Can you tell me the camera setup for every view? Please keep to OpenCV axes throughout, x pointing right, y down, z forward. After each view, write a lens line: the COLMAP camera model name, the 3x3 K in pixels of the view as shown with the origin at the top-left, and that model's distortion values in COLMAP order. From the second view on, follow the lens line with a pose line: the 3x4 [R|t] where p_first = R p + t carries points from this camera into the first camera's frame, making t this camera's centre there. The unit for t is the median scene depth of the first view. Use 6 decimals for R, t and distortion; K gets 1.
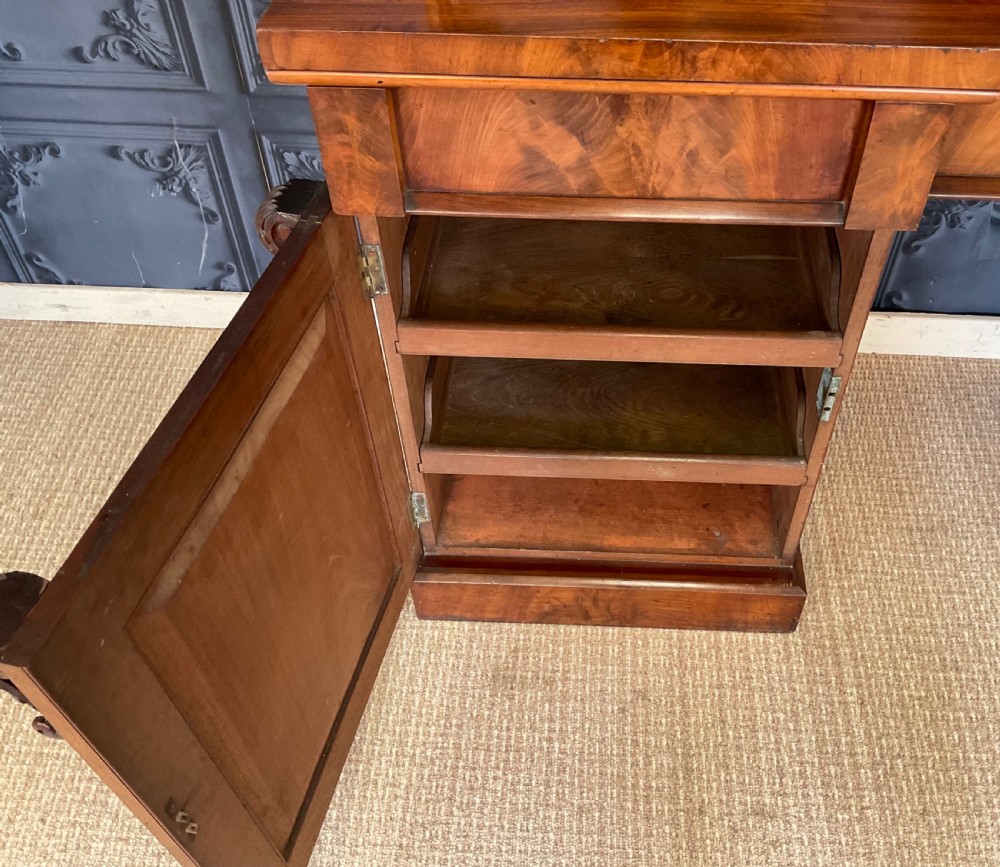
lens RADIAL K [[970.7, 0, 575.7], [0, 970.7, 436.3], [0, 0, 1]] dist [0.023687, 0.000000]
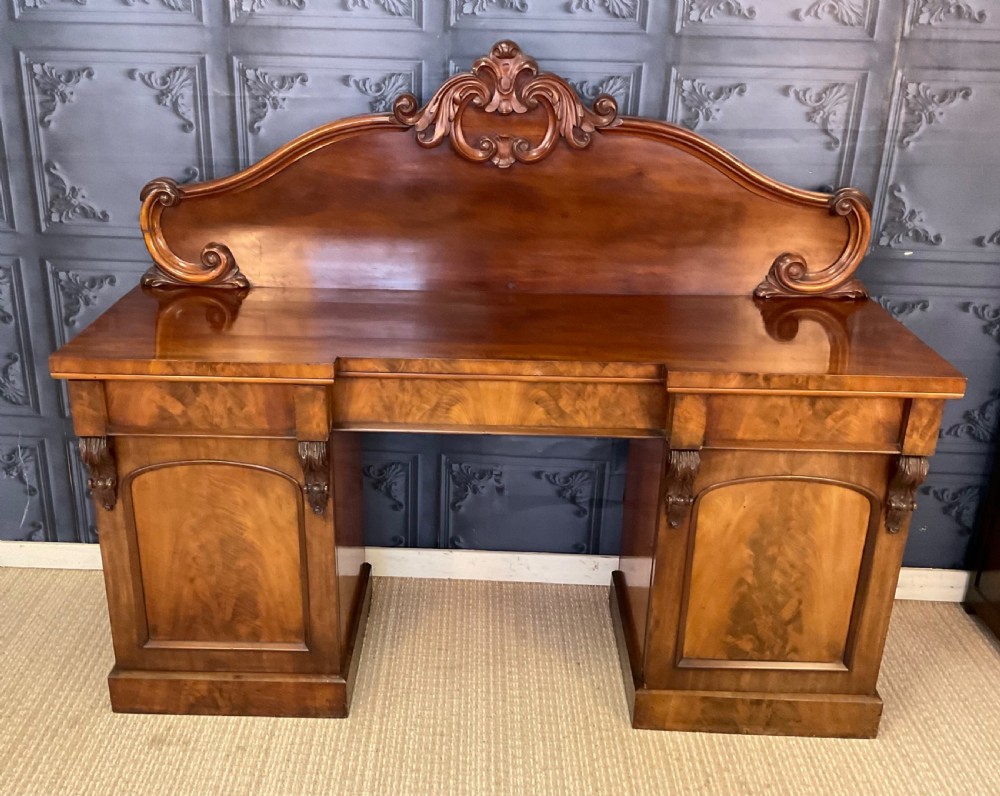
lens RADIAL K [[1019.7, 0, 443.1], [0, 1019.7, 393.7], [0, 0, 1]] dist [0.027622, 0.000000]
pose [[0.999997, -0.000113, -0.002458, 0.394892], [-0.000963, 0.901208, -0.433386, 0.459661], [0.002264, 0.433387, 0.901205, -0.765686]]
